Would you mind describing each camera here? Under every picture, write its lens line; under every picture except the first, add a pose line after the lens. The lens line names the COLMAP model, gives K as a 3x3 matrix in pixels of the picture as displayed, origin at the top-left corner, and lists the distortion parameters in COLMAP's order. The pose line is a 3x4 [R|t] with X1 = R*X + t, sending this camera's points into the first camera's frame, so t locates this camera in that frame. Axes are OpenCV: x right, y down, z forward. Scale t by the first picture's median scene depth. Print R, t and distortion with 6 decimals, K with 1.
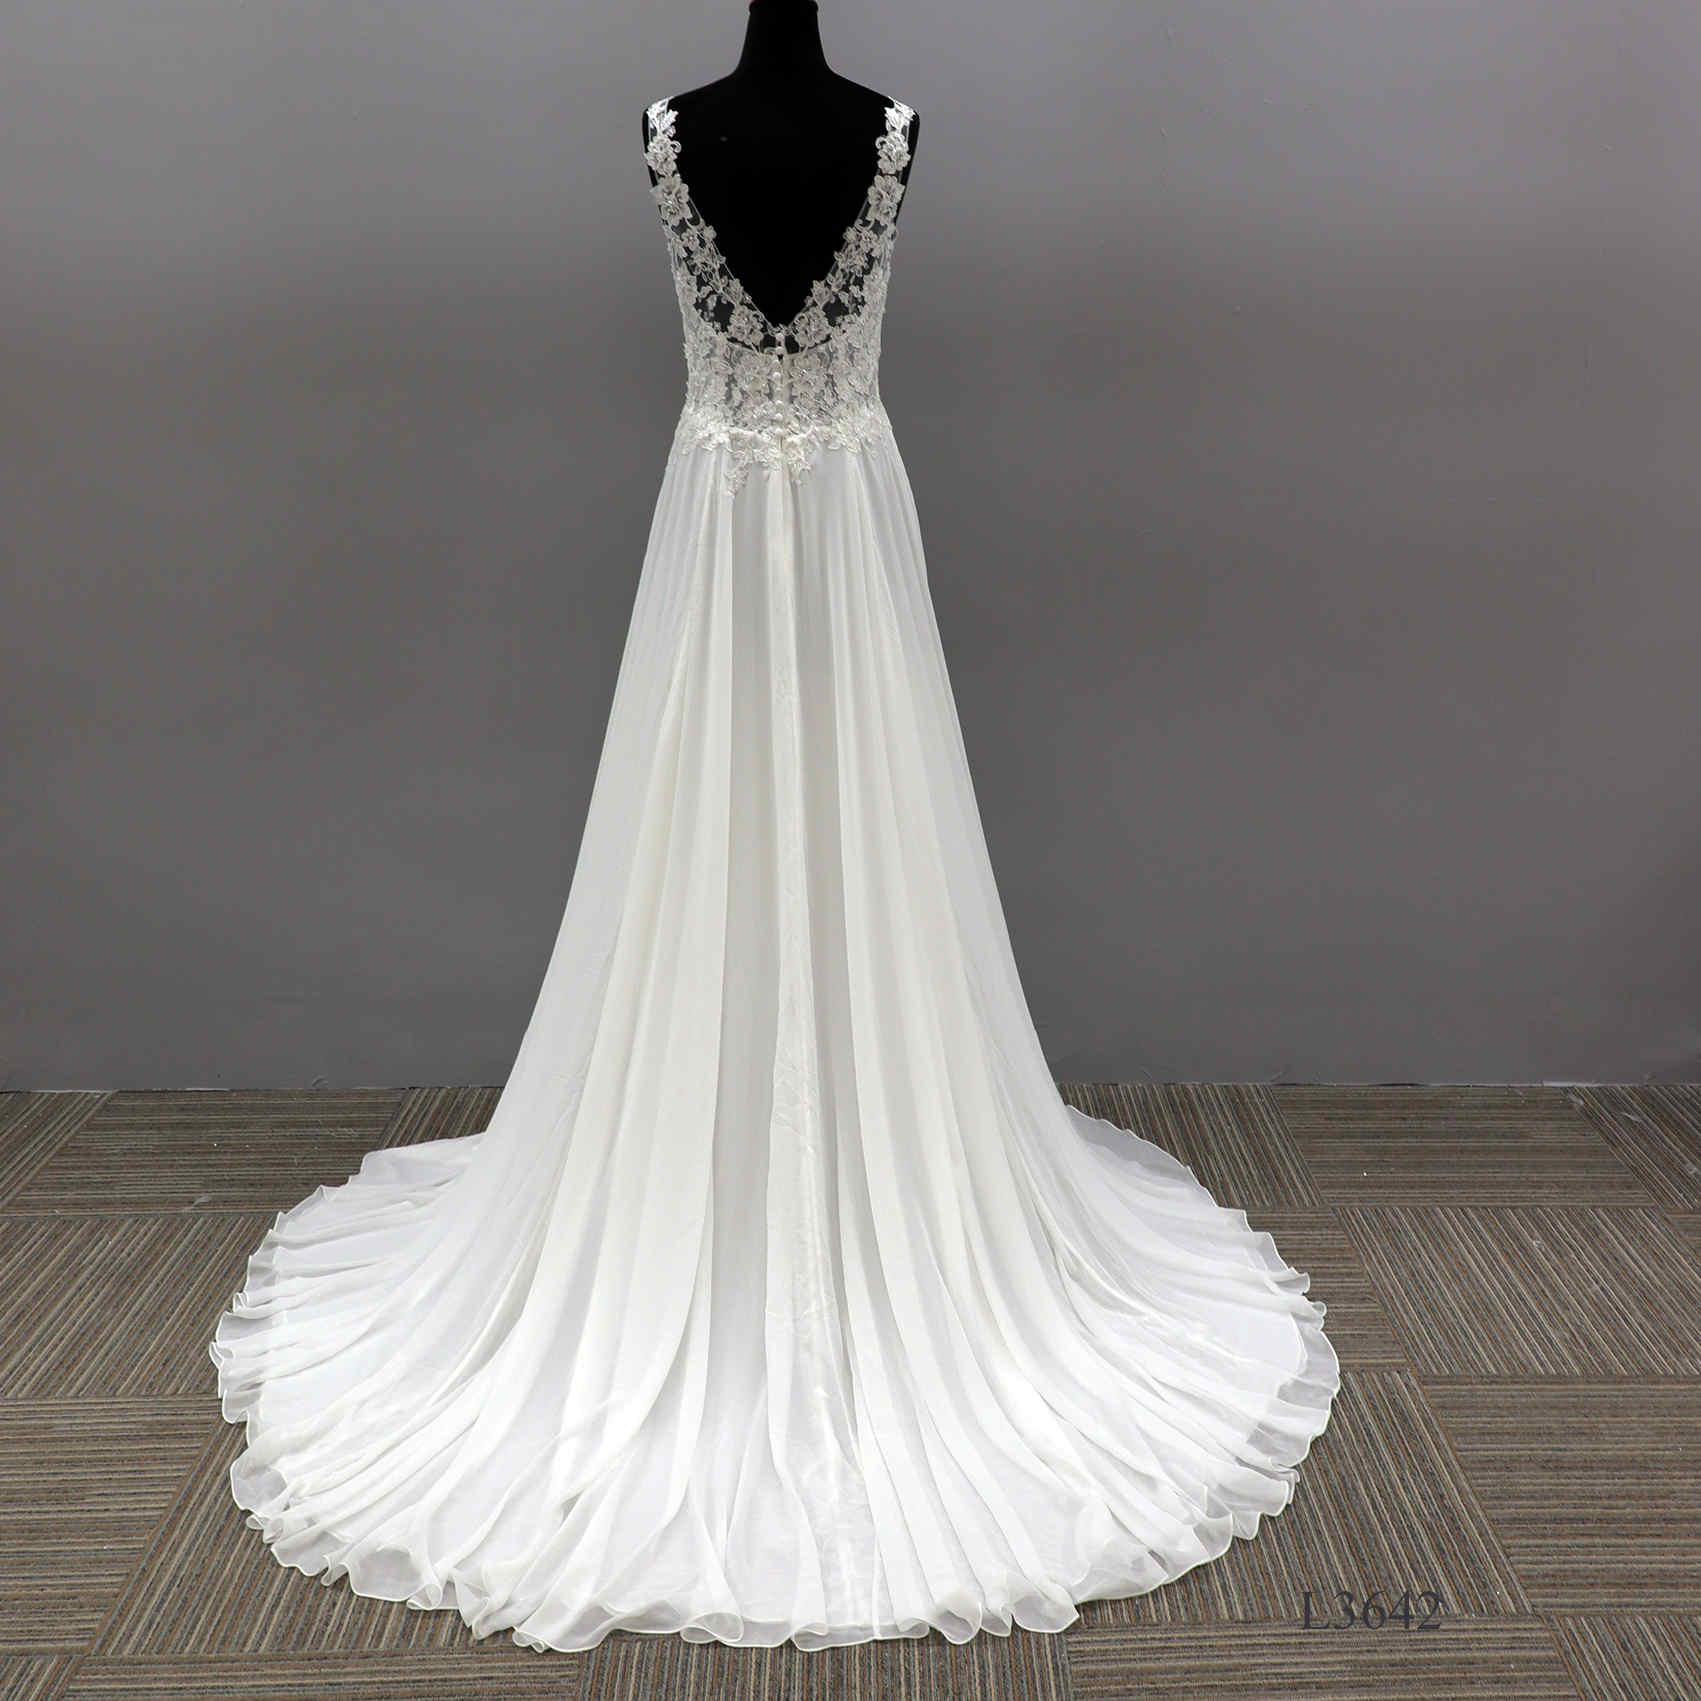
lens RADIAL K [[2005.2, 0, 850.5], [0, 2005.2, 850.5], [0, 0, 1]] dist [-0.023074, 0.056849]
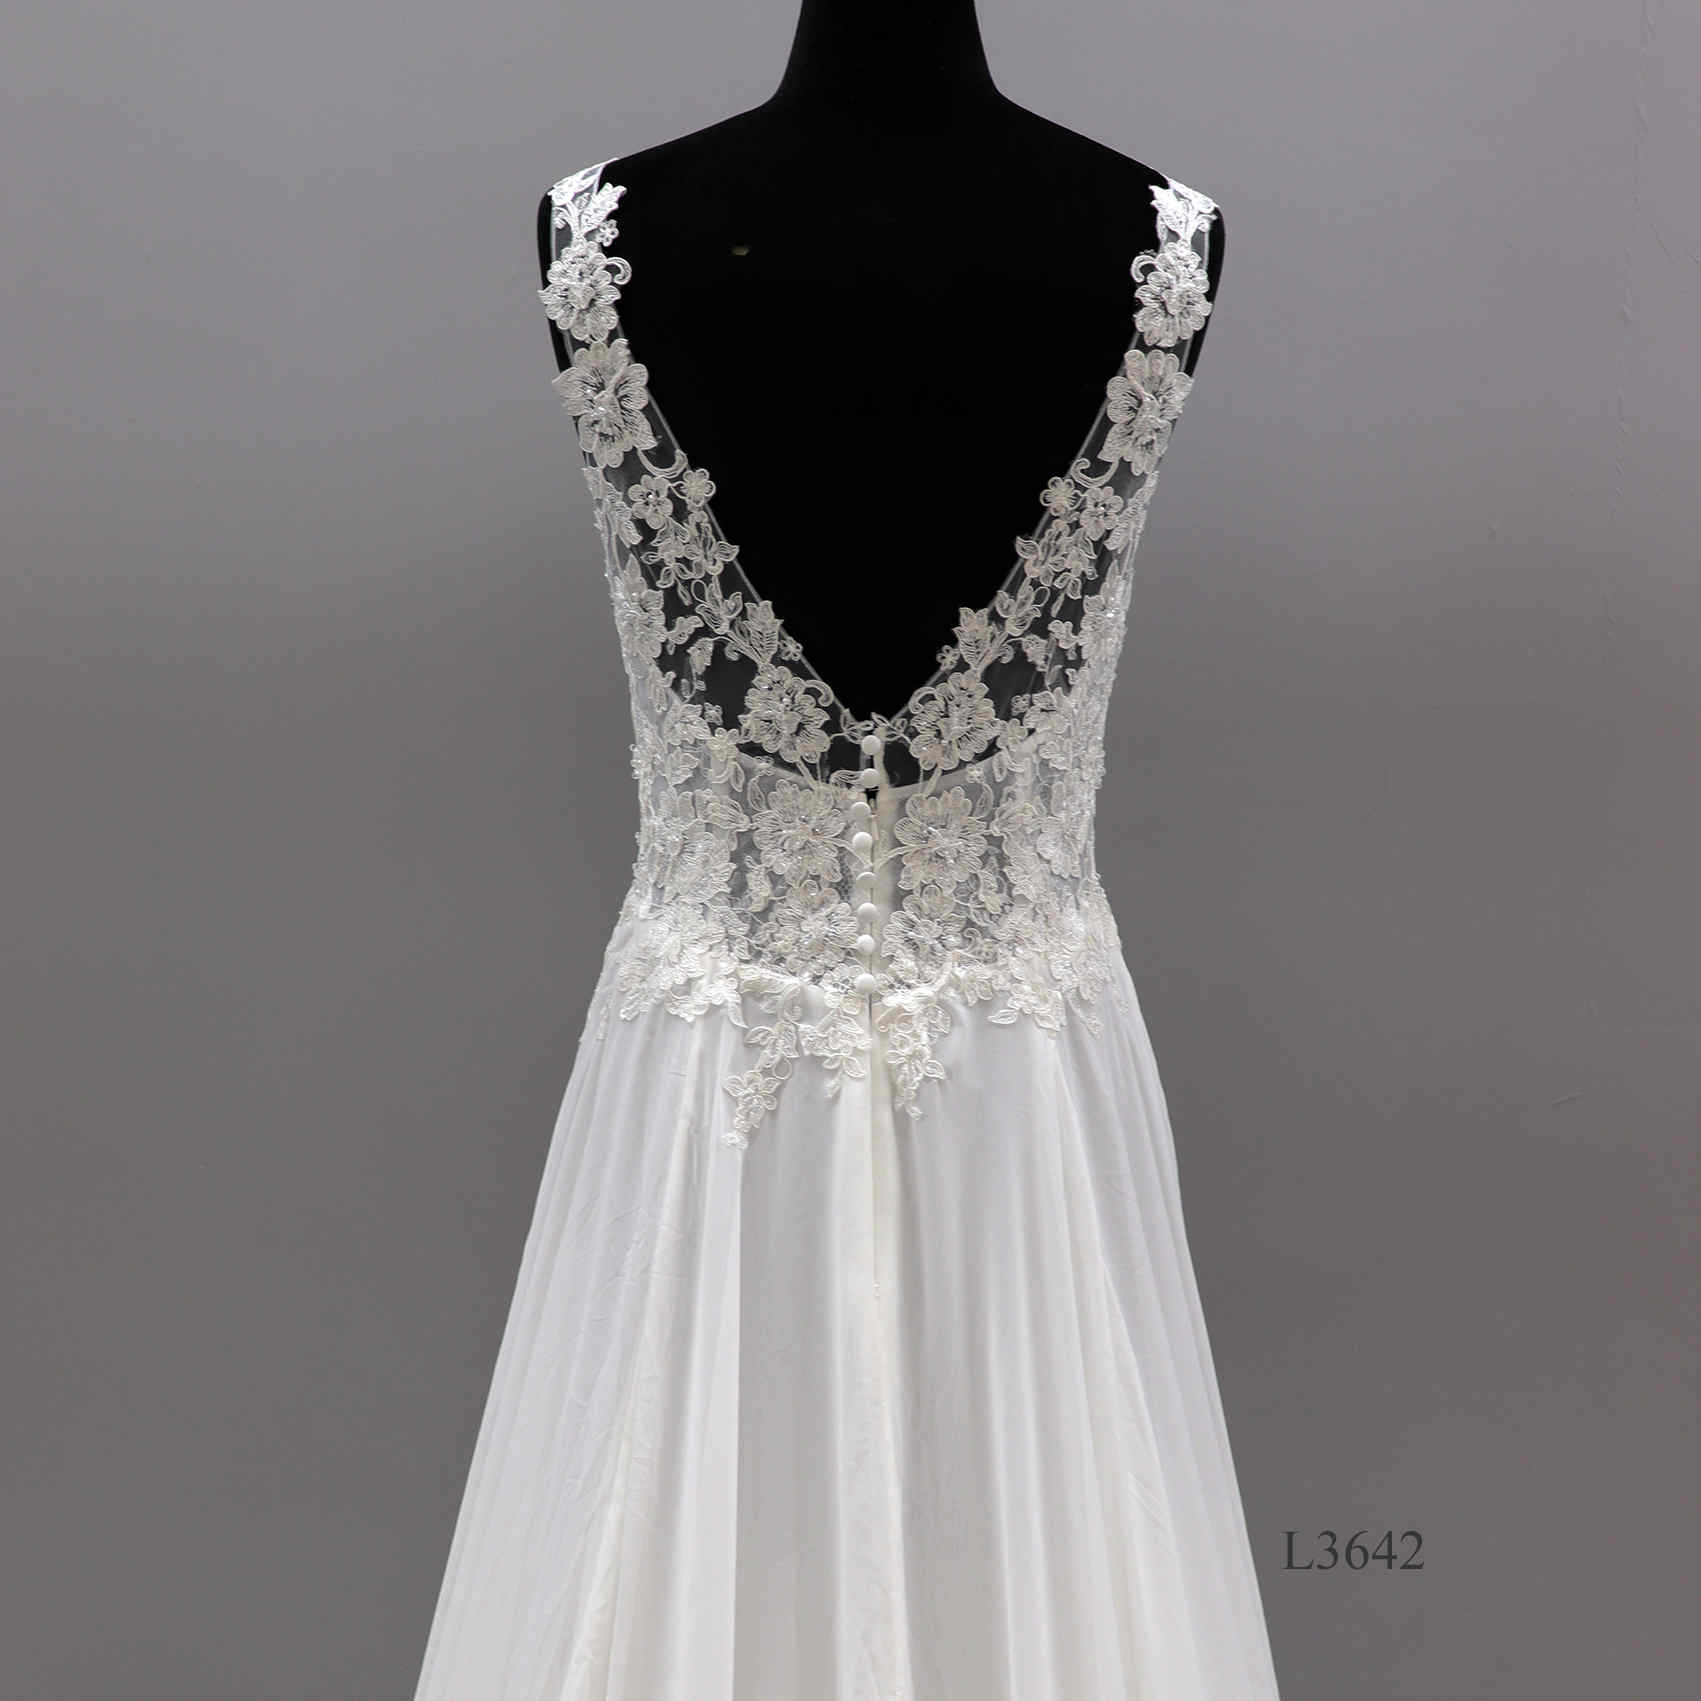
lens RADIAL K [[2005.2, 0, 850.5], [0, 2005.2, 850.5], [0, 0, 1]] dist [-0.023074, 0.056849]
pose [[0.999857, 0.013424, 0.010322, -0.043234], [-0.011907, 0.990764, -0.135077, -0.182448], [-0.012040, 0.134935, 0.990781, 0.611753]]
